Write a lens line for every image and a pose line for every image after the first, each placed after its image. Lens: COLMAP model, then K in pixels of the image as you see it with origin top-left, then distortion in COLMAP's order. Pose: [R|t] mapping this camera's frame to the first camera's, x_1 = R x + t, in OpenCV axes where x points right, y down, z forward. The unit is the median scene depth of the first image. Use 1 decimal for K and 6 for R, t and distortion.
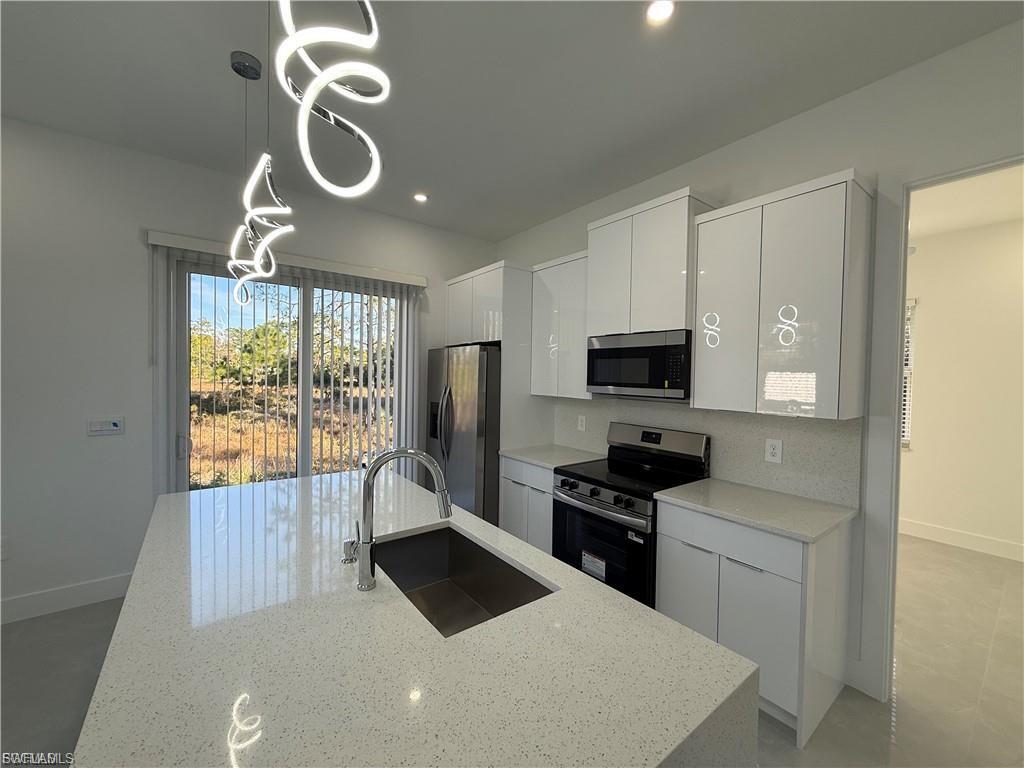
lens RADIAL K [[409.3, 0, 509.5], [0, 409.3, 383.1], [0, 0, 1]] dist [-0.001029, -0.000034]
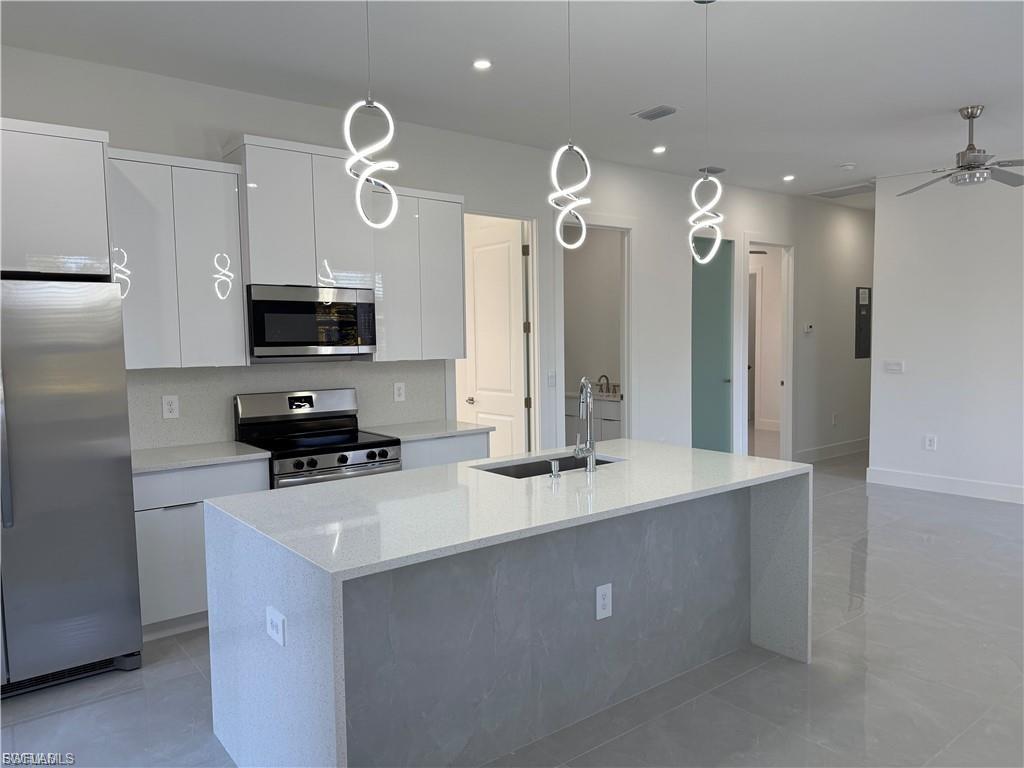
lens RADIAL K [[706.5, 0, 515.8], [0, 706.5, 386.6], [0, 0, 1]] dist [0.113344, -0.195011]
pose [[-0.012601, -0.089085, 0.995944, -1.227171], [0.036061, 0.995335, 0.089487, -0.024590], [-0.999270, 0.037043, -0.009330, 0.550667]]
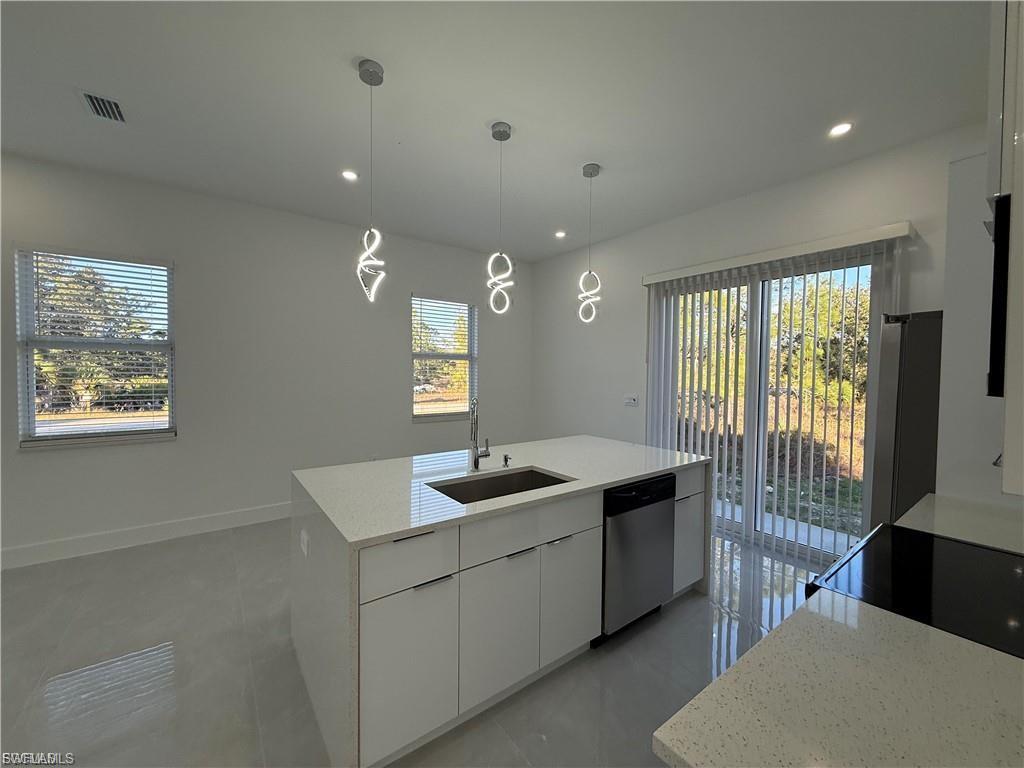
lens RADIAL K [[409.3, 0, 509.5], [0, 409.3, 383.1], [0, 0, 1]] dist [-0.001029, -0.000034]
pose [[-0.007207, 0.010525, -0.999919, 0.646168], [-0.032151, 0.999425, 0.010752, 0.029047], [0.999457, 0.032225, -0.006865, 0.491845]]
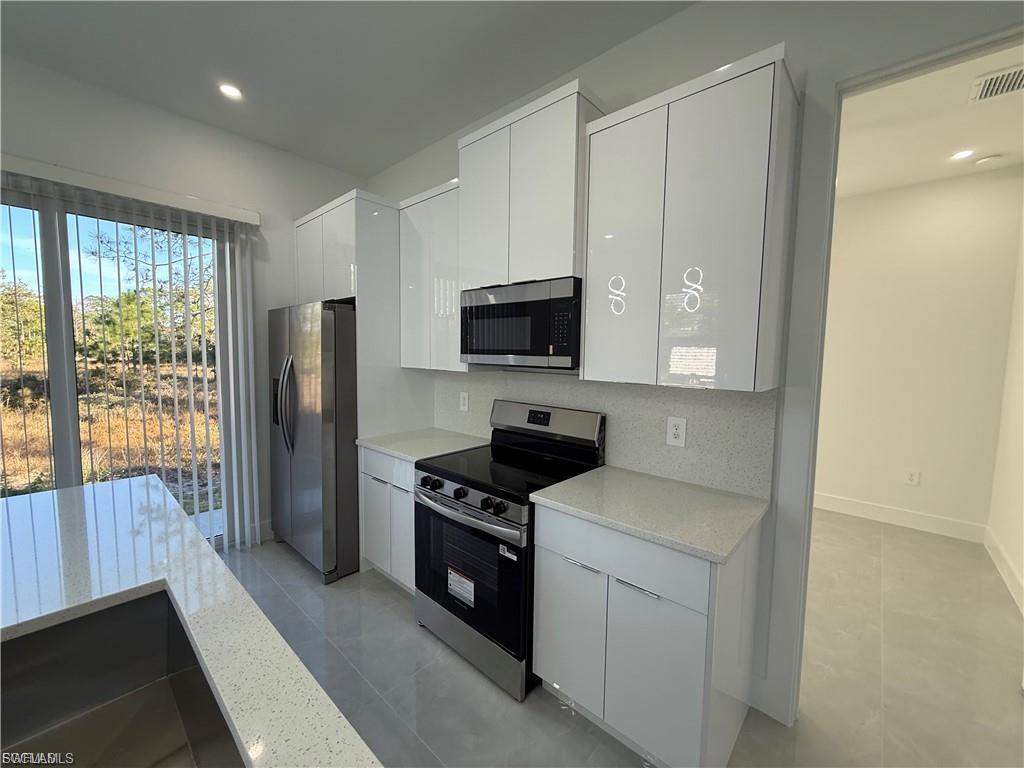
lens RADIAL K [[409.3, 0, 509.5], [0, 409.3, 383.1], [0, 0, 1]] dist [-0.001029, -0.000034]
pose [[0.983257, -0.016535, 0.181471, 0.146090], [0.006114, 0.998307, 0.057834, 0.017485], [-0.182120, -0.055757, 0.981694, 0.225249]]
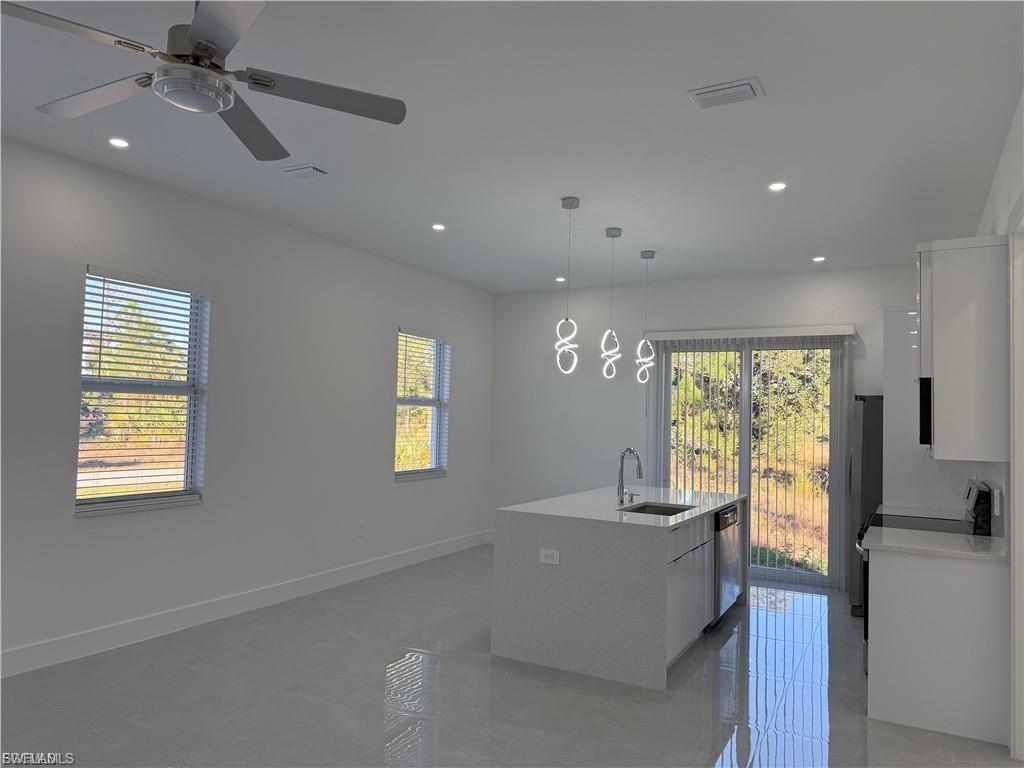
lens RADIAL K [[706.5, 0, 515.8], [0, 706.5, 386.6], [0, 0, 1]] dist [0.113344, -0.195011]
pose [[0.406632, -0.046084, -0.912429, 1.393931], [-0.040844, 0.996811, -0.068548, 0.047905], [0.912678, 0.065141, 0.403454, -0.568942]]
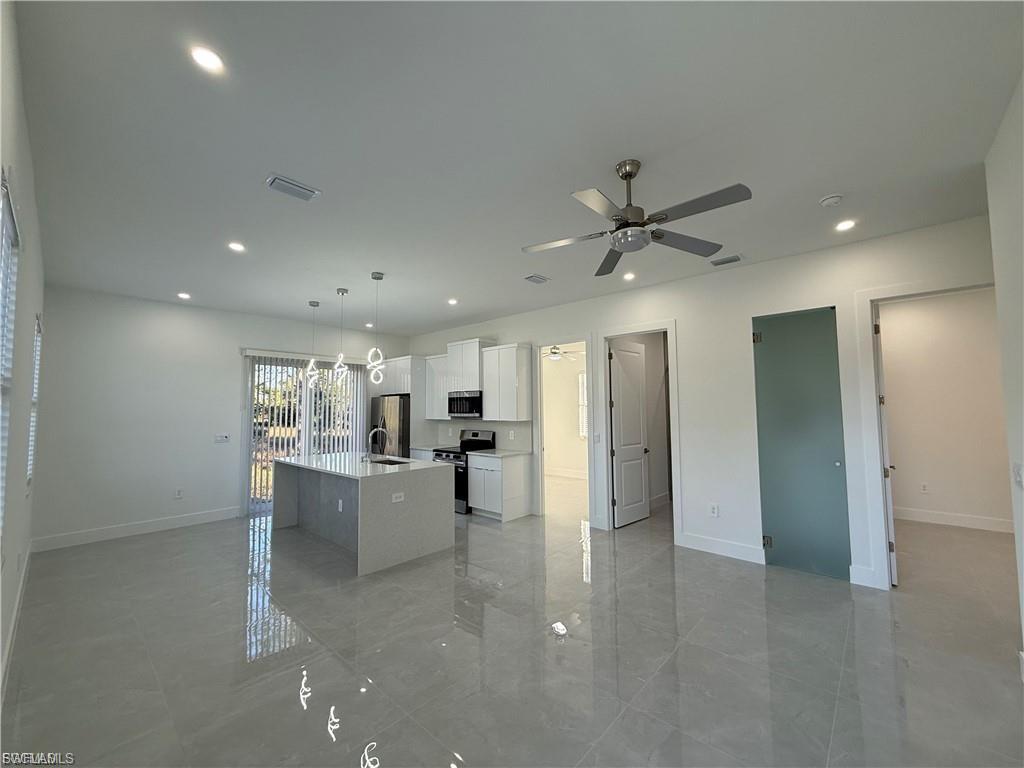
lens RADIAL K [[409.3, 0, 509.5], [0, 409.3, 383.1], [0, 0, 1]] dist [-0.001029, -0.000034]
pose [[0.982170, -0.014925, 0.187400, 0.105770], [0.030278, 0.996388, -0.079332, 0.030503], [-0.185539, 0.083591, 0.979075, -1.389118]]
